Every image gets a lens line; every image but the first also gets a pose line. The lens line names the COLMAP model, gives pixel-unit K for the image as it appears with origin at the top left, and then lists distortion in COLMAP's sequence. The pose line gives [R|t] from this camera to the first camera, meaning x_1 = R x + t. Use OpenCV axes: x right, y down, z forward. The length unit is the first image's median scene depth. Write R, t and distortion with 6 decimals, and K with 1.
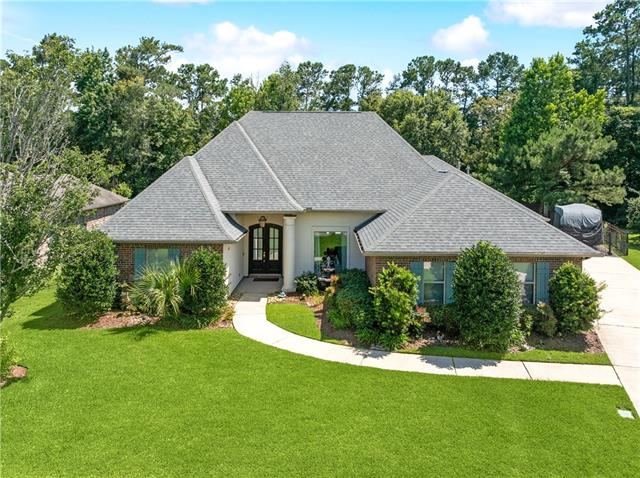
lens RADIAL K [[492.4, 0, 342.3], [0, 492.4, 186.0], [0, 0, 1]] dist [-0.035848, 0.002502]
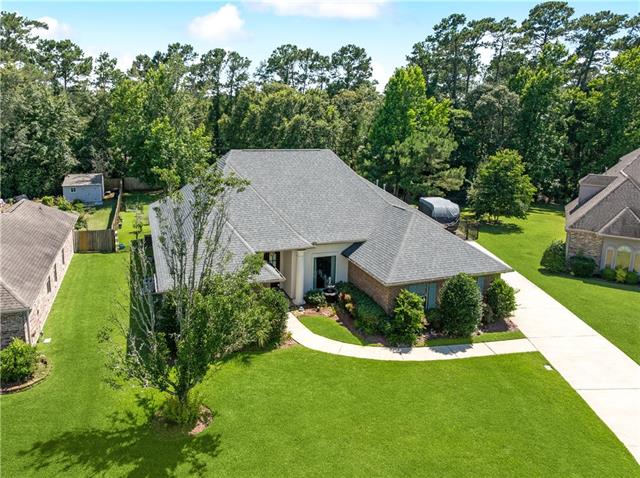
lens RADIAL K [[461.6, 0, 320.0], [0, 461.6, 239.0], [0, 0, 1]] dist [-0.033174, 0.003778]
pose [[0.940538, -0.068084, 0.332796, -0.412575], [-0.006190, 0.976111, 0.217186, -0.206127], [-0.339633, -0.206332, 0.917647, -0.122495]]
